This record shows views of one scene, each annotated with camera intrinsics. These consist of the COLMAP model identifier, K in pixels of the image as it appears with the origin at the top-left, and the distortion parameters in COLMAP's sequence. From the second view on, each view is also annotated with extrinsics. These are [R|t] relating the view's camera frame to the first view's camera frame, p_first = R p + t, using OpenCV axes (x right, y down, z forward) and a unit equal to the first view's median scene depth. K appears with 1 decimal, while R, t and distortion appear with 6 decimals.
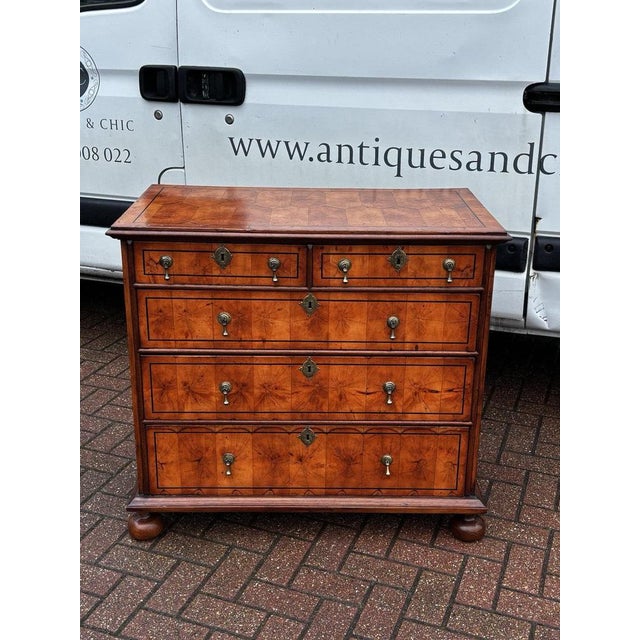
lens RADIAL K [[813.5, 0, 322.4], [0, 813.5, 319.5], [0, 0, 1]] dist [0.076618, 0.000000]
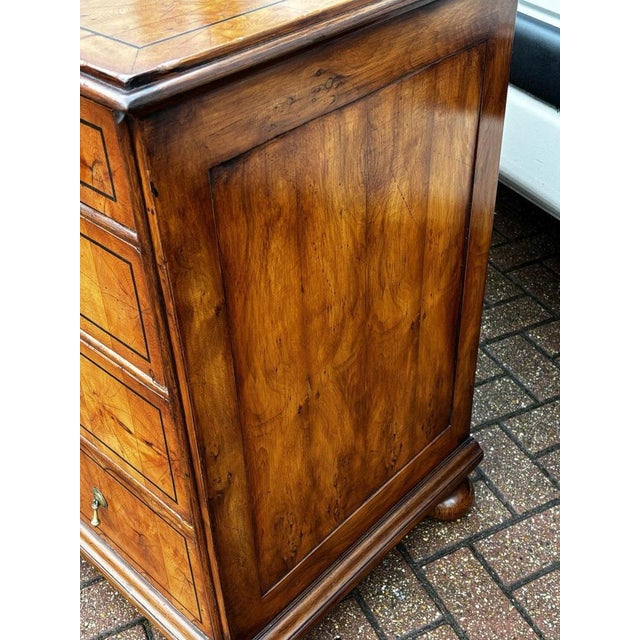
lens RADIAL K [[813.5, 0, 310.2], [0, 813.5, 330.9], [0, 0, 1]] dist [0.076618, 0.000000]
pose [[0.711931, 0.395635, -0.580196, 0.425102], [-0.200543, 0.906331, 0.371950, -0.132658], [0.673006, -0.148448, 0.724587, 0.750257]]
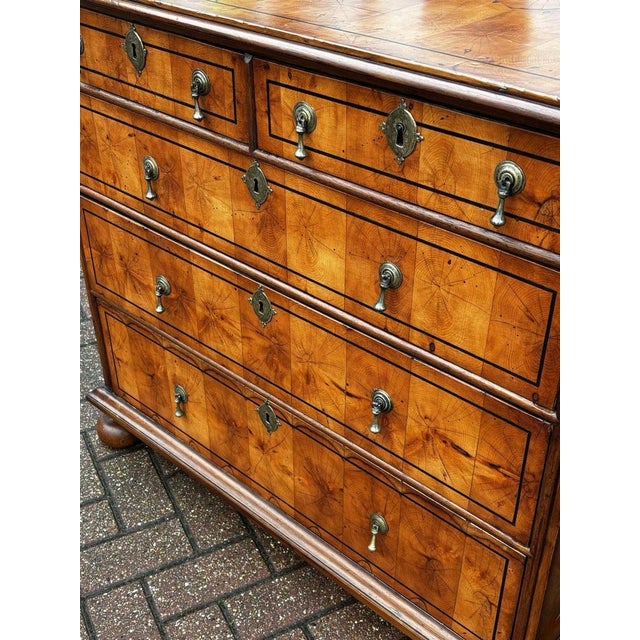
lens RADIAL K [[813.5, 0, 320.0], [0, 813.5, 327.4], [0, 0, 1]] dist [0.076618, 0.000000]
pose [[0.728541, 0.366510, -0.578704, 0.308635], [-0.221504, 0.925481, 0.307278, -0.092505], [0.648201, -0.095680, 0.755435, 0.608383]]
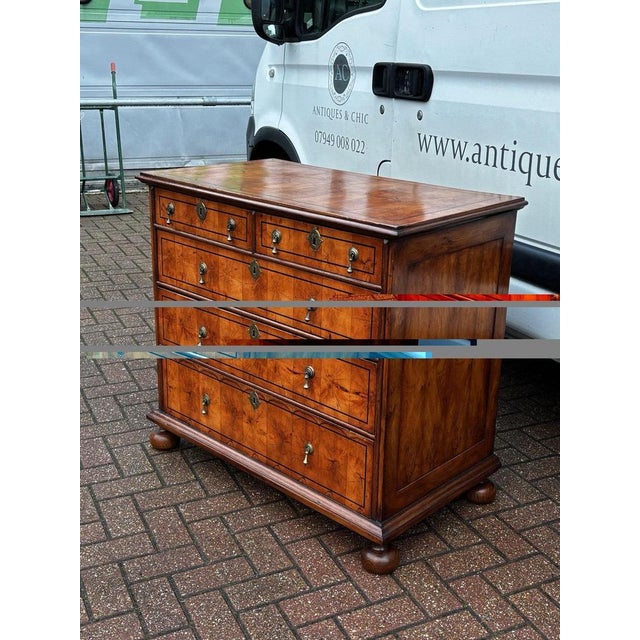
lens RADIAL K [[813.5, 0, 323.9], [0, 813.5, 316.0], [0, 0, 1]] dist [0.076618, 0.000000]
pose [[0.716286, 0.222893, -0.661251, 0.708263], [-0.254490, 0.965788, 0.049875, -0.033778], [0.649745, 0.132557, 0.748505, 0.267469]]
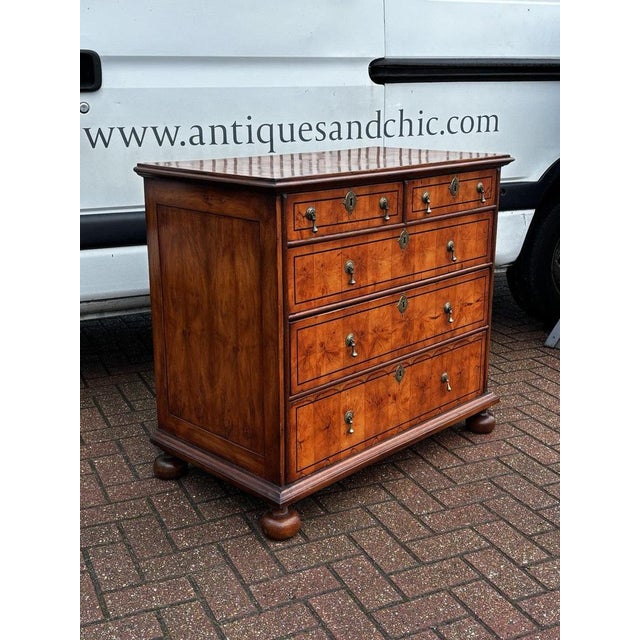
lens RADIAL K [[813.5, 0, 319.4], [0, 813.5, 319.8], [0, 0, 1]] dist [0.076618, 0.000000]
pose [[0.704526, -0.206500, 0.678971, -0.784510], [0.256794, 0.966079, 0.027360, 0.023050], [-0.661589, 0.155080, 0.733655, 0.294348]]
